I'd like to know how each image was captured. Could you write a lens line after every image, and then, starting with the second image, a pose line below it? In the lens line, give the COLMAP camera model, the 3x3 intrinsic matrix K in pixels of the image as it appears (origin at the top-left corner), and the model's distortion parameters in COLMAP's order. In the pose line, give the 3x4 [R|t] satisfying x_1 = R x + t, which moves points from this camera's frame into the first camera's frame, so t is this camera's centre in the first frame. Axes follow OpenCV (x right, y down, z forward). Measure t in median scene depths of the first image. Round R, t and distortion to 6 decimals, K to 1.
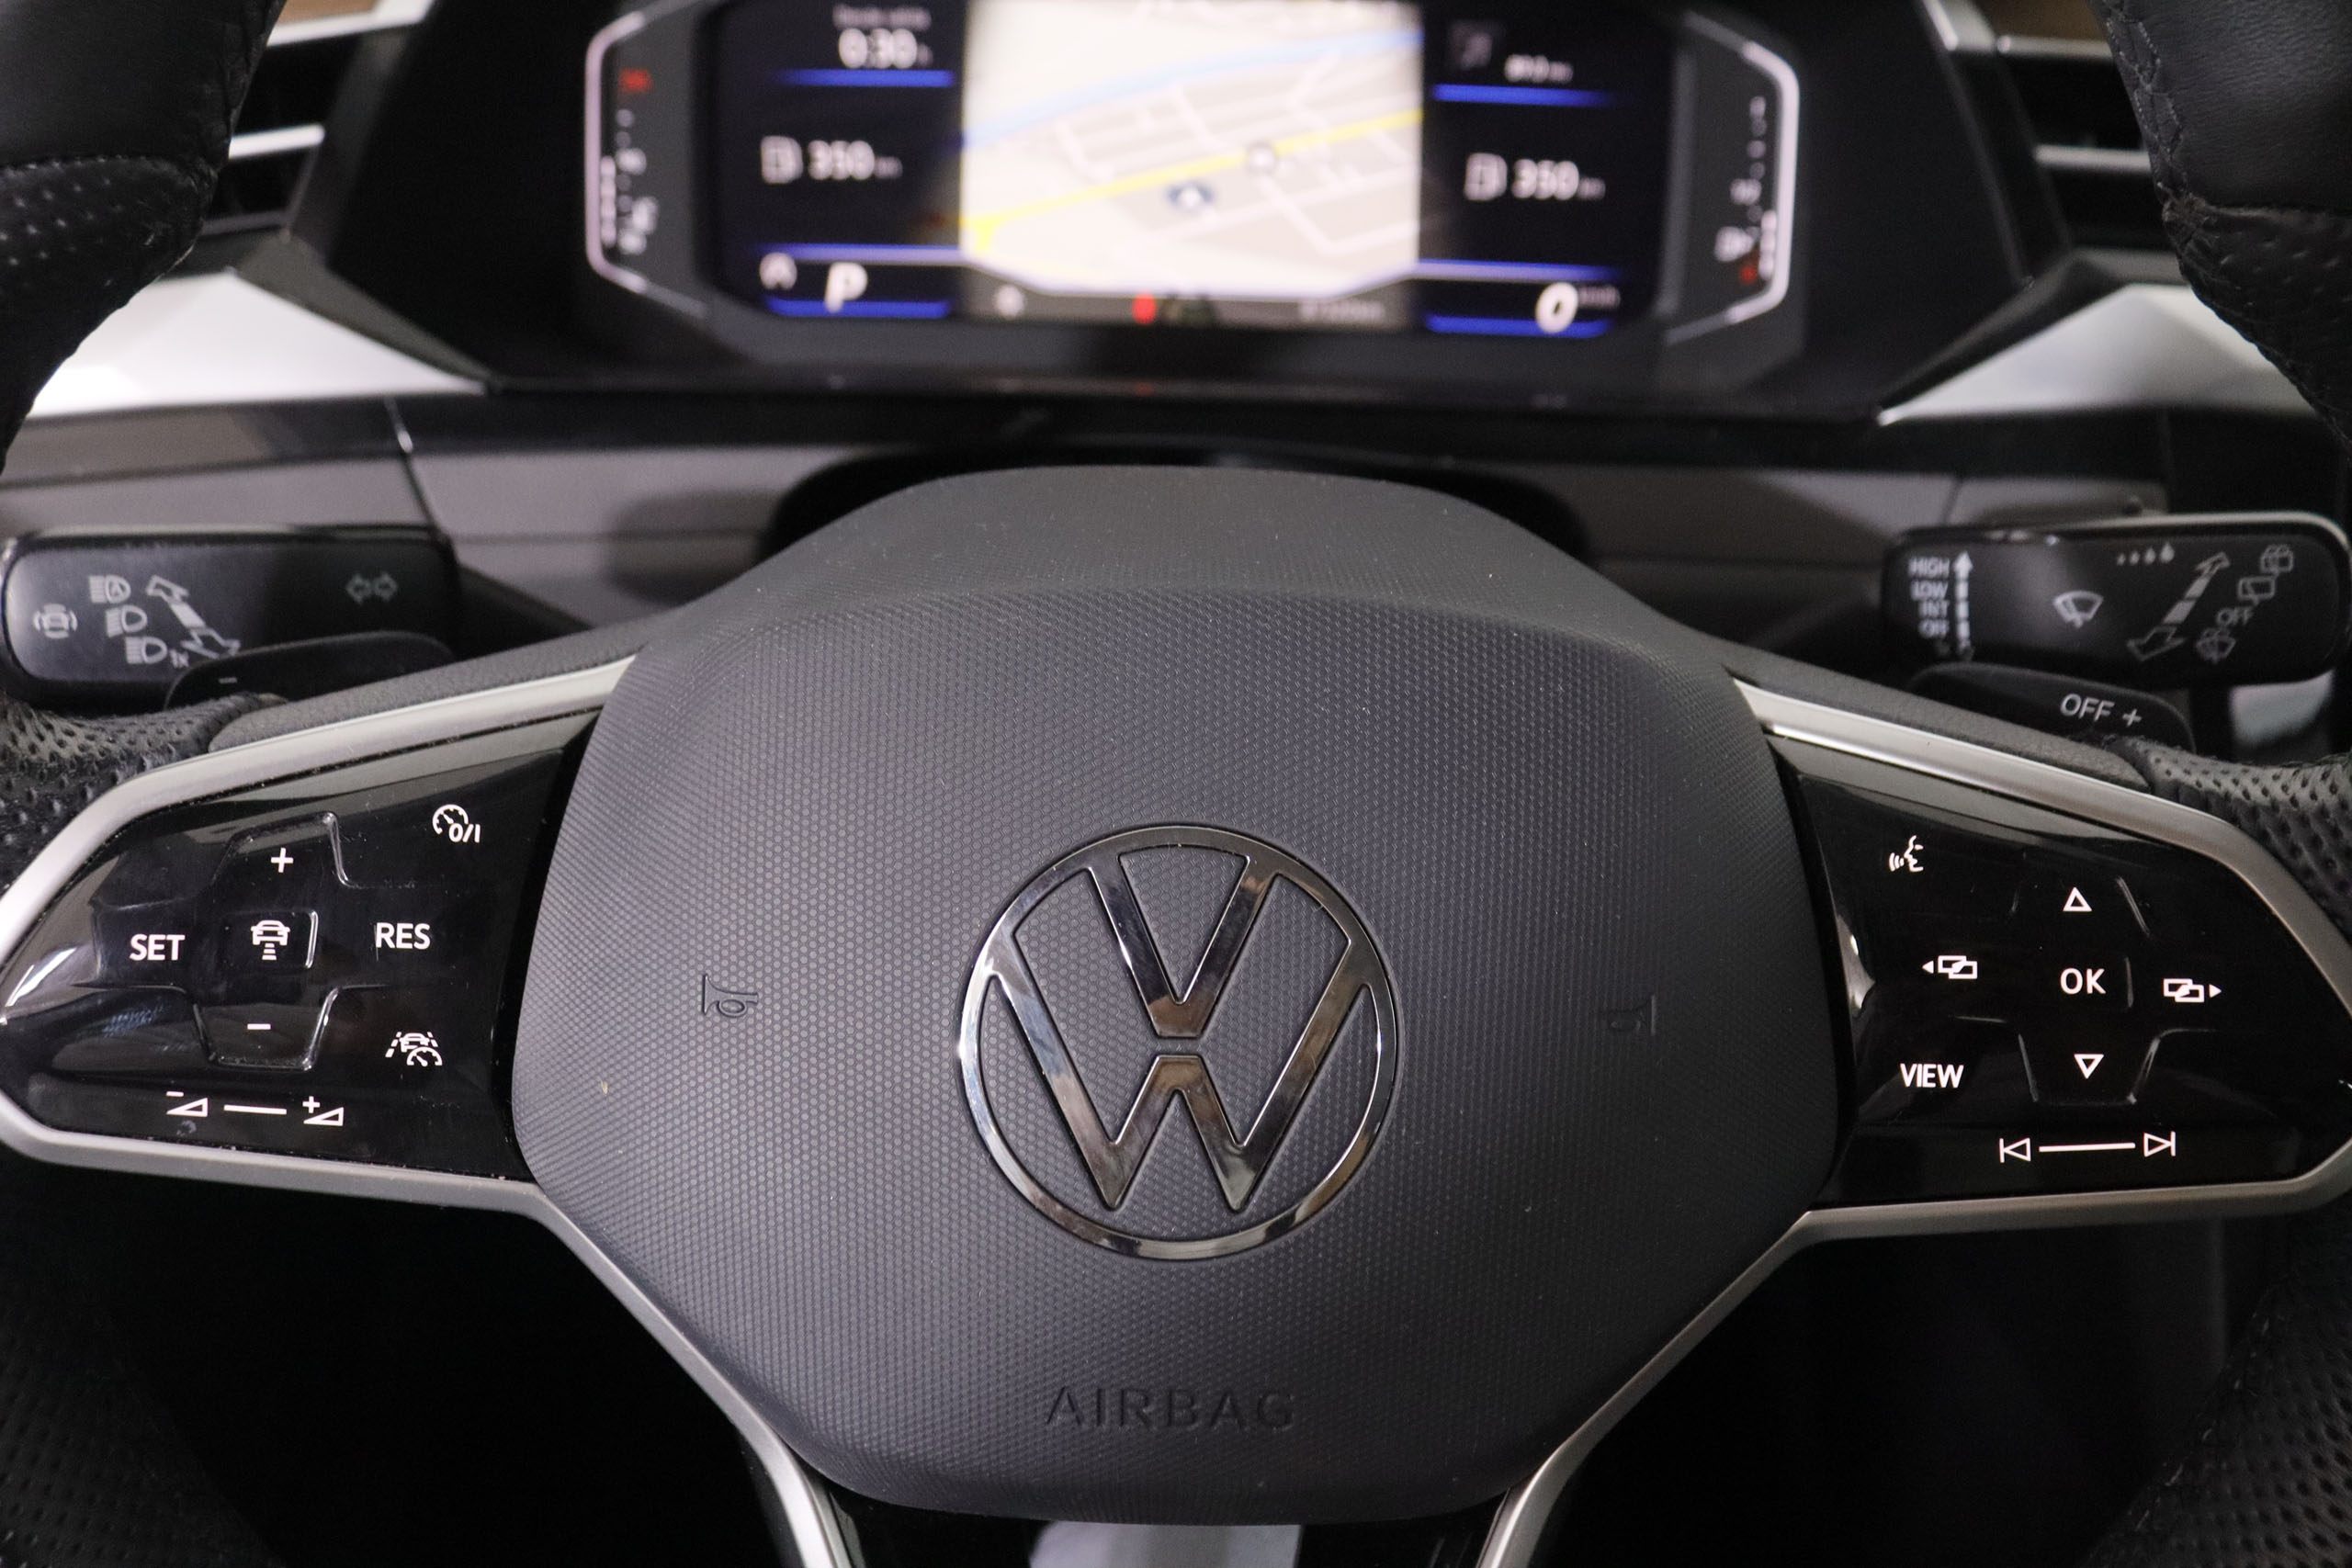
lens RADIAL K [[1914.4, 0, 1185.6], [0, 1914.4, 773.5], [0, 0, 1]] dist [-0.153837, 0.099651]
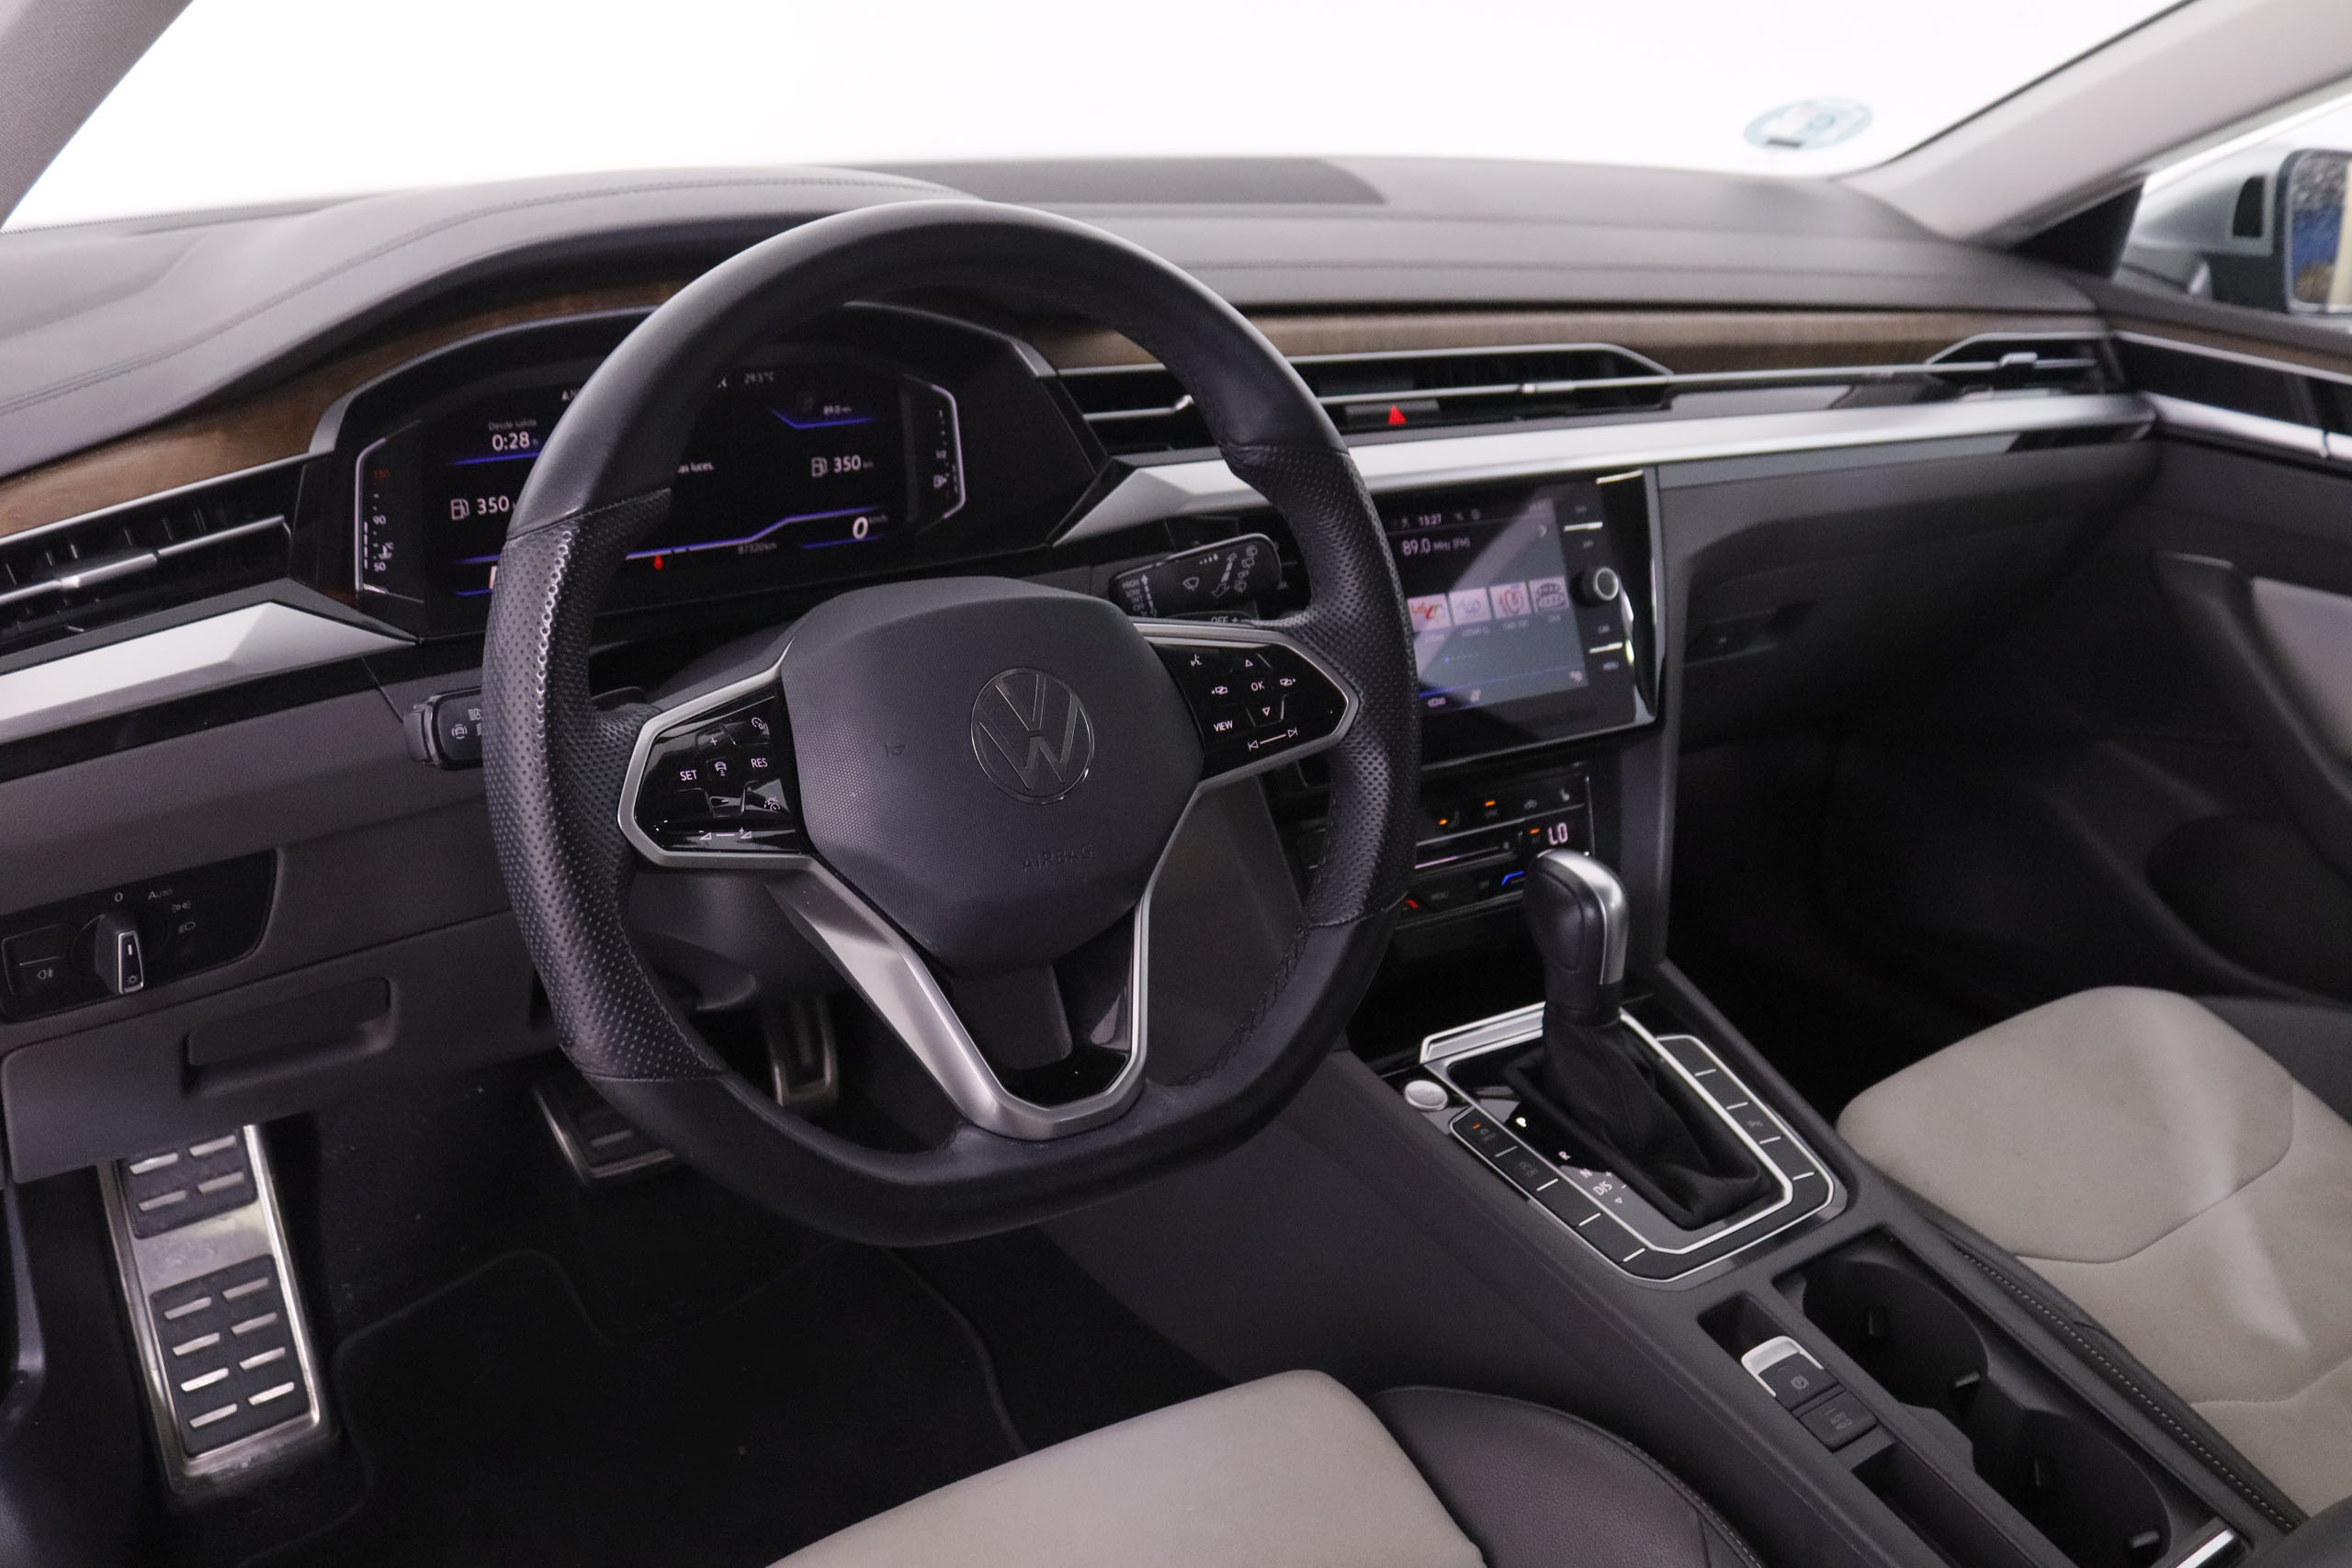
lens RADIAL K [[2129.3, 0, 1176.0], [0, 2129.3, 784.0], [0, 0, 1]] dist [-0.111253, 0.000669]
pose [[0.789114, -0.209677, 0.577351, -0.906801], [0.294903, 0.953846, -0.056661, 0.234693], [-0.538824, 0.214974, 0.814528, -0.937203]]
